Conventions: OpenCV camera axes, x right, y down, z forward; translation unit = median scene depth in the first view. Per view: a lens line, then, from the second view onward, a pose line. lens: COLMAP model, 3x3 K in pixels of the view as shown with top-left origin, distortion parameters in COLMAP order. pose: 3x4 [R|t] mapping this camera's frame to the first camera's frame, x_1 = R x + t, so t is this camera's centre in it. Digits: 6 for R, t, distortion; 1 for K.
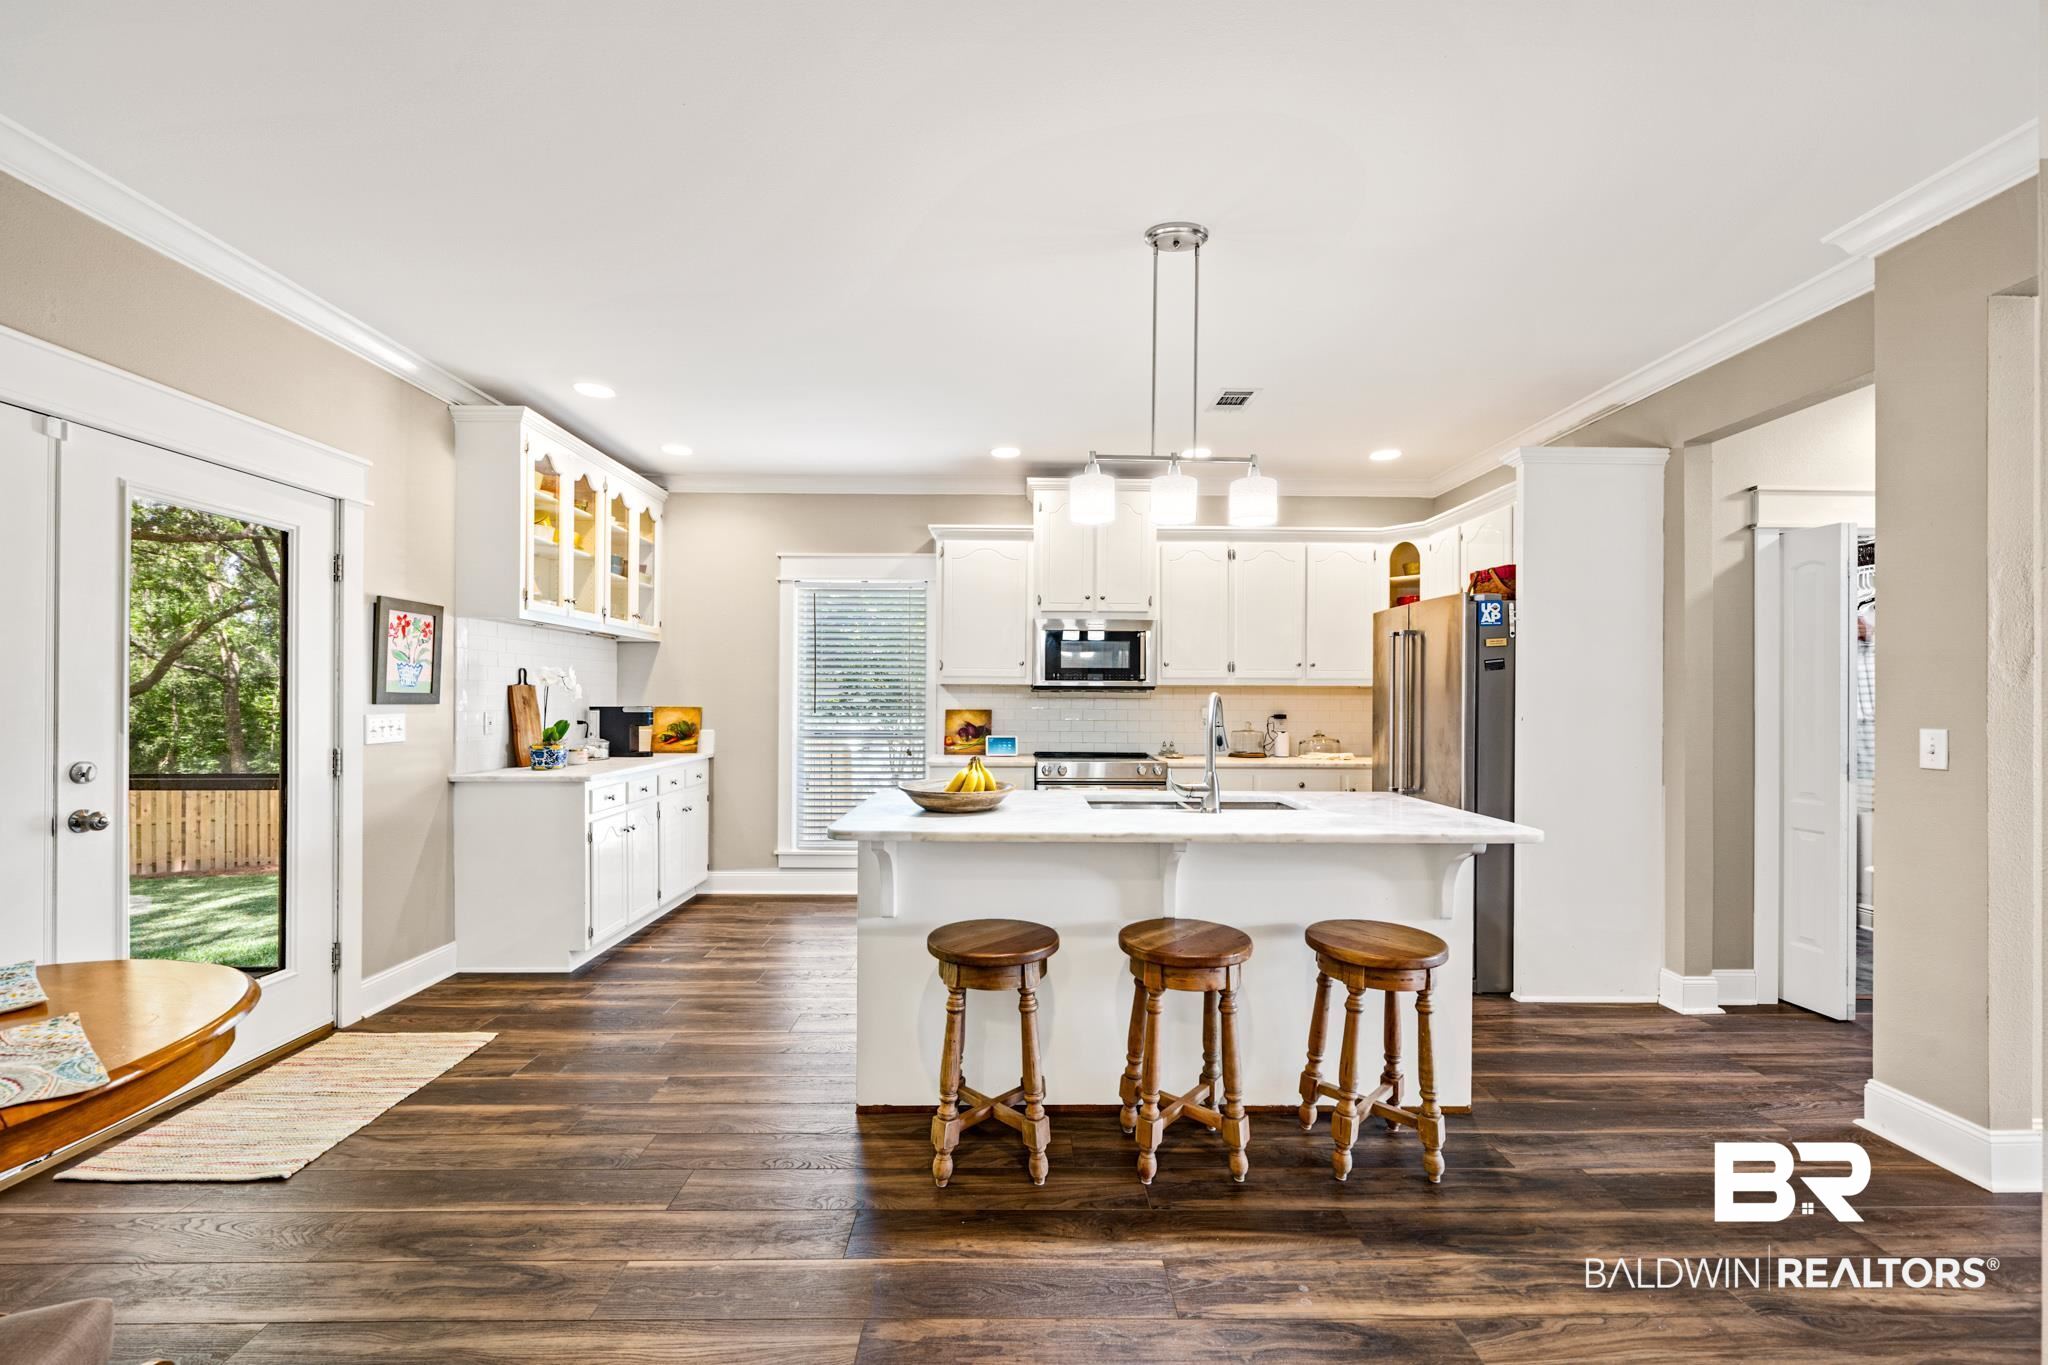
lens RADIAL K [[803.3, 0, 1026.1], [0, 803.3, 695.0], [0, 0, 1]] dist [-0.006388, 0.000406]
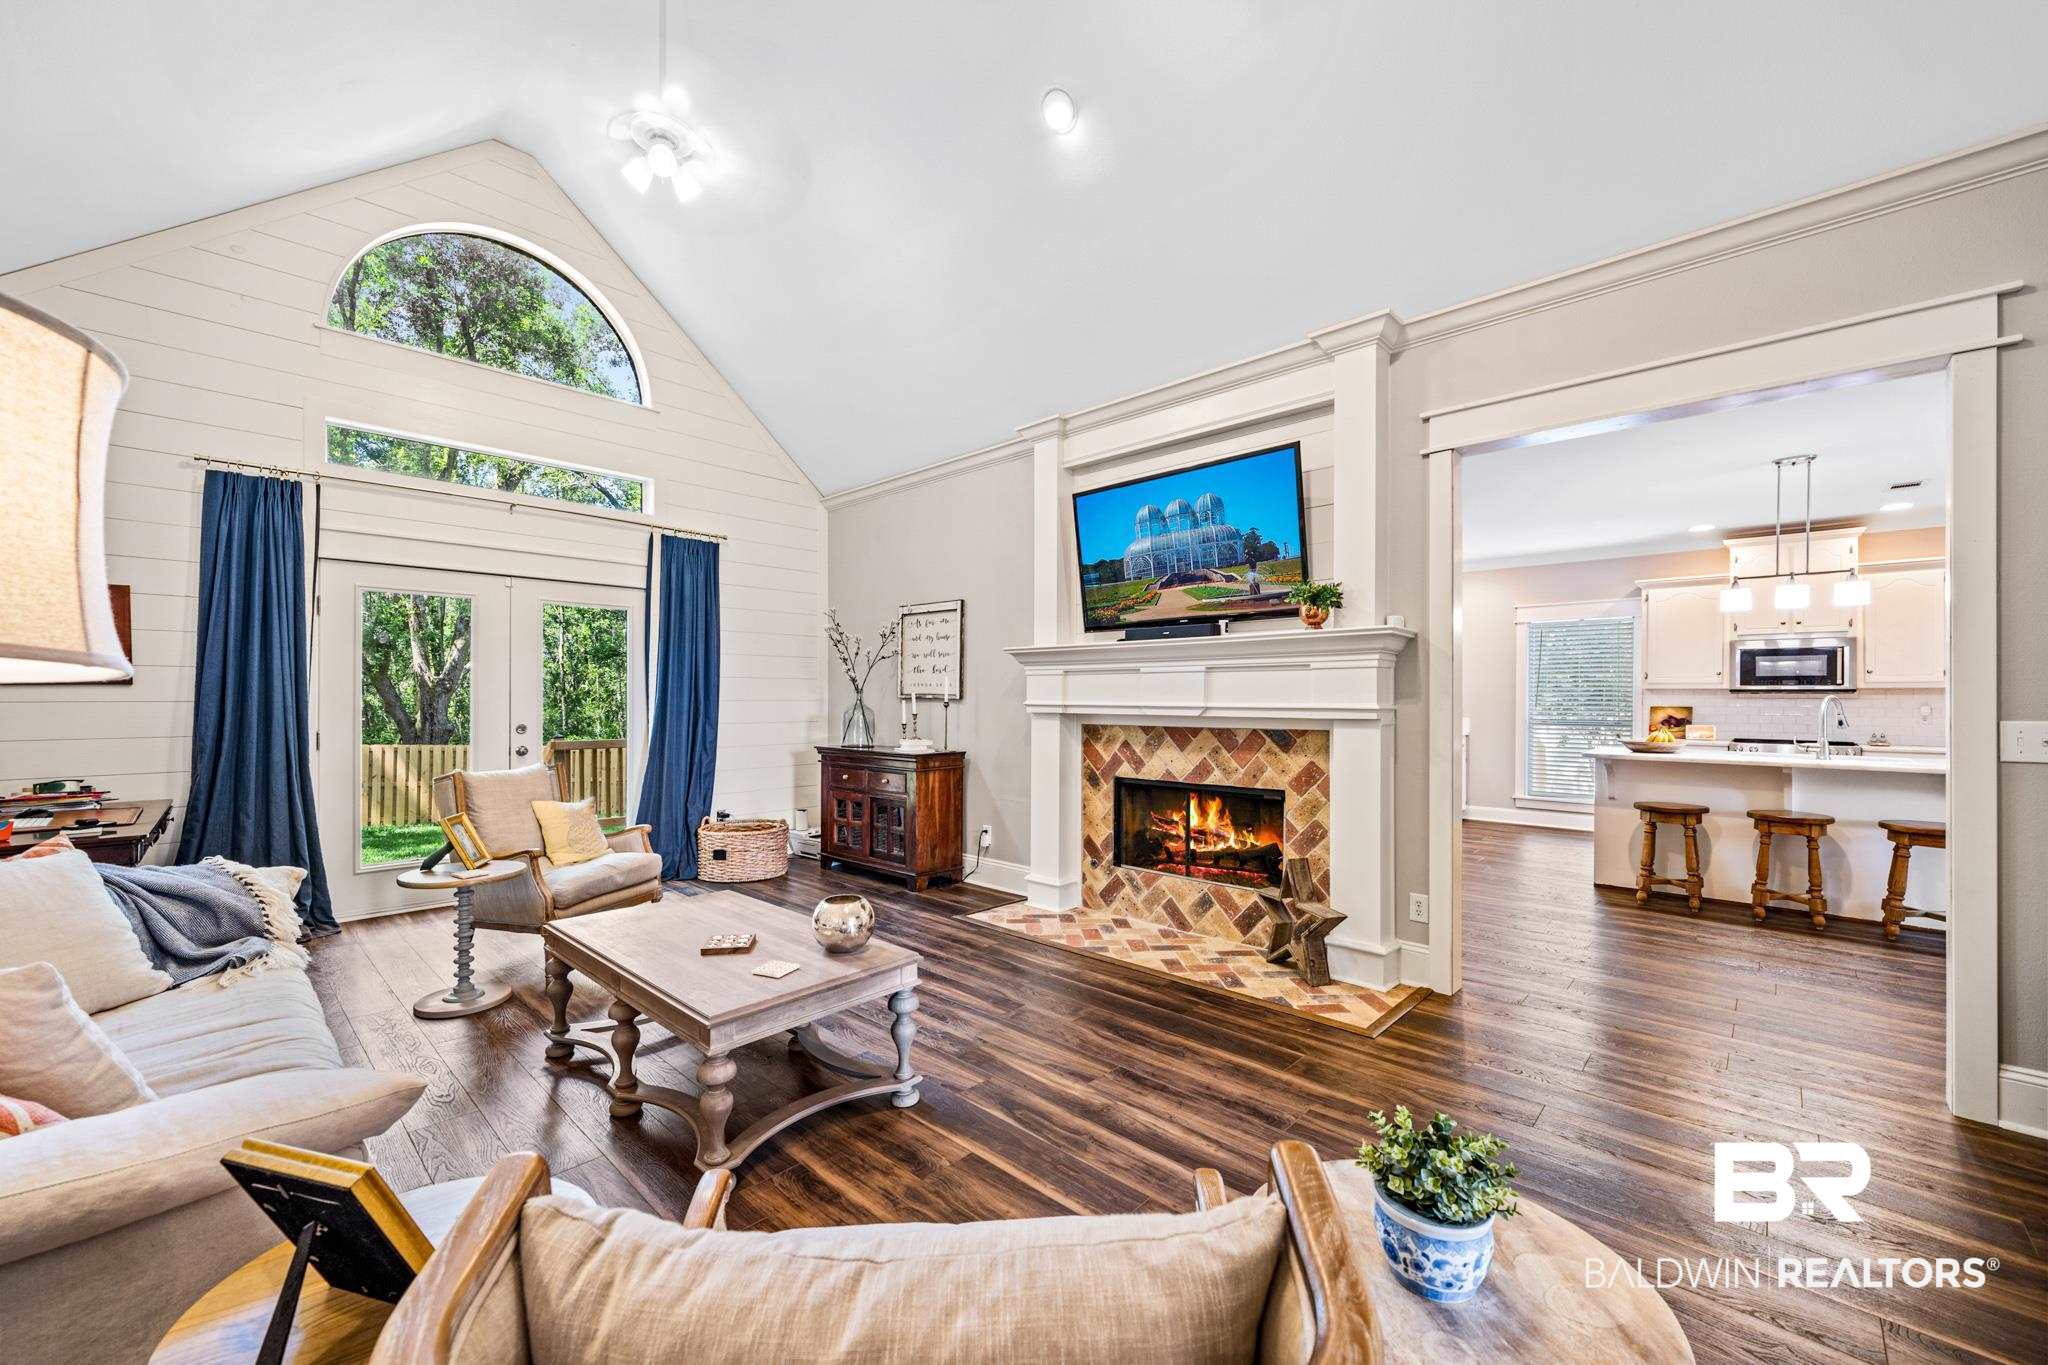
lens RADIAL K [[803.3, 0, 1023.0], [0, 803.3, 697.3], [0, 0, 1]] dist [-0.006388, 0.000406]
pose [[0.715991, 0.000911, -0.698109, 0.126496], [0.001889, 0.999993, 0.003242, -0.005721], [0.698107, -0.003640, 0.715984, -1.064379]]
